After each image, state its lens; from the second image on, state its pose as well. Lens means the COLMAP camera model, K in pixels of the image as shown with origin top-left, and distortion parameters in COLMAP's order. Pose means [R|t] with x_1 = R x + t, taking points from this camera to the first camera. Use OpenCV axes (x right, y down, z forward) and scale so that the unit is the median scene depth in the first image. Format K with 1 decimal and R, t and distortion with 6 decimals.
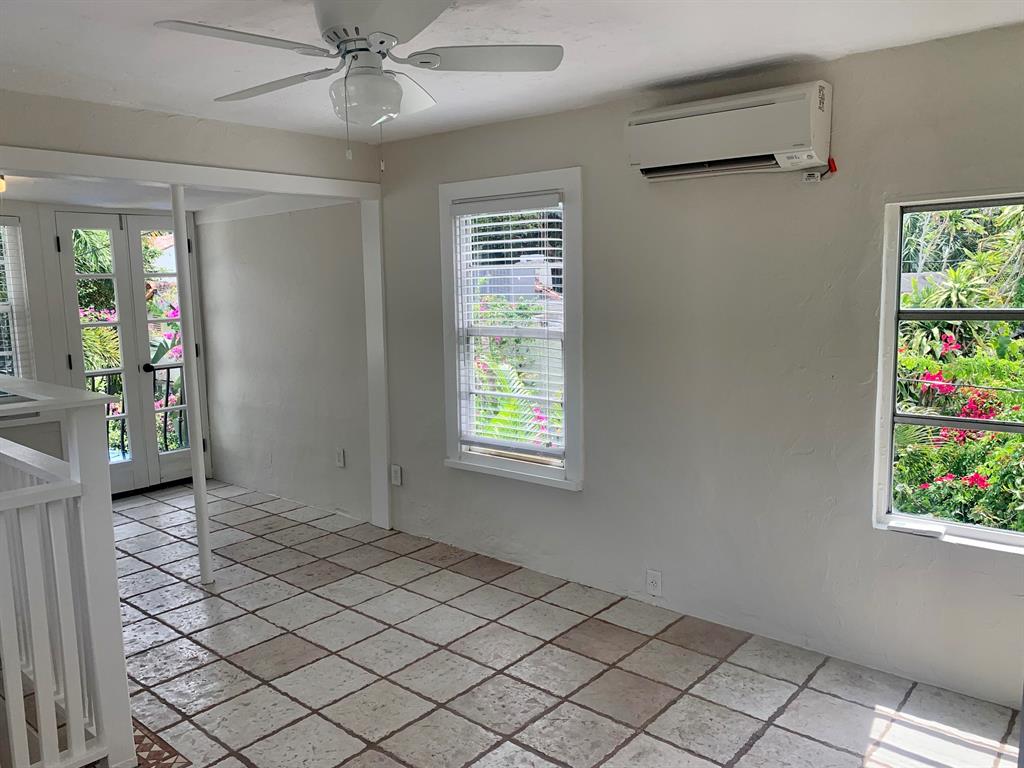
lens RADIAL K [[786.6, 0, 512.0], [0, 786.6, 384.0], [0, 0, 1]] dist [0.003245, 0.000914]
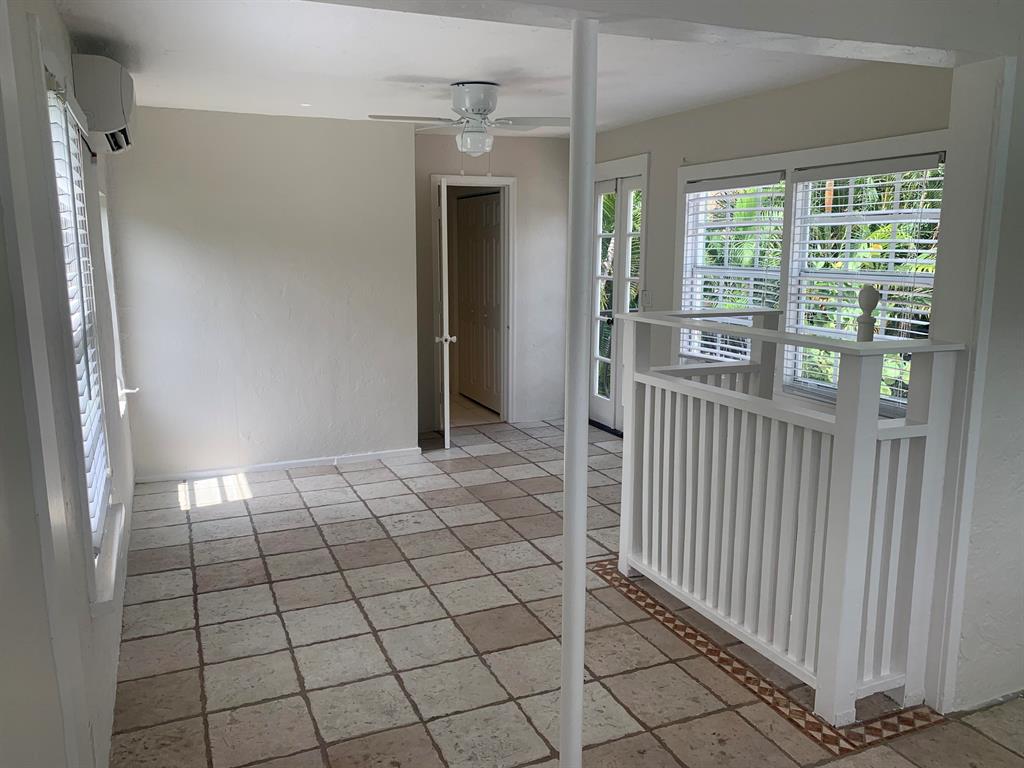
lens RADIAL K [[786.6, 0, 512.0], [0, 786.6, 384.0], [0, 0, 1]] dist [0.003245, 0.000914]
pose [[-0.901091, -0.058103, 0.429720, -0.732405], [0.074499, 0.955504, 0.285416, -0.218876], [-0.427182, 0.289199, -0.856667, 1.804845]]
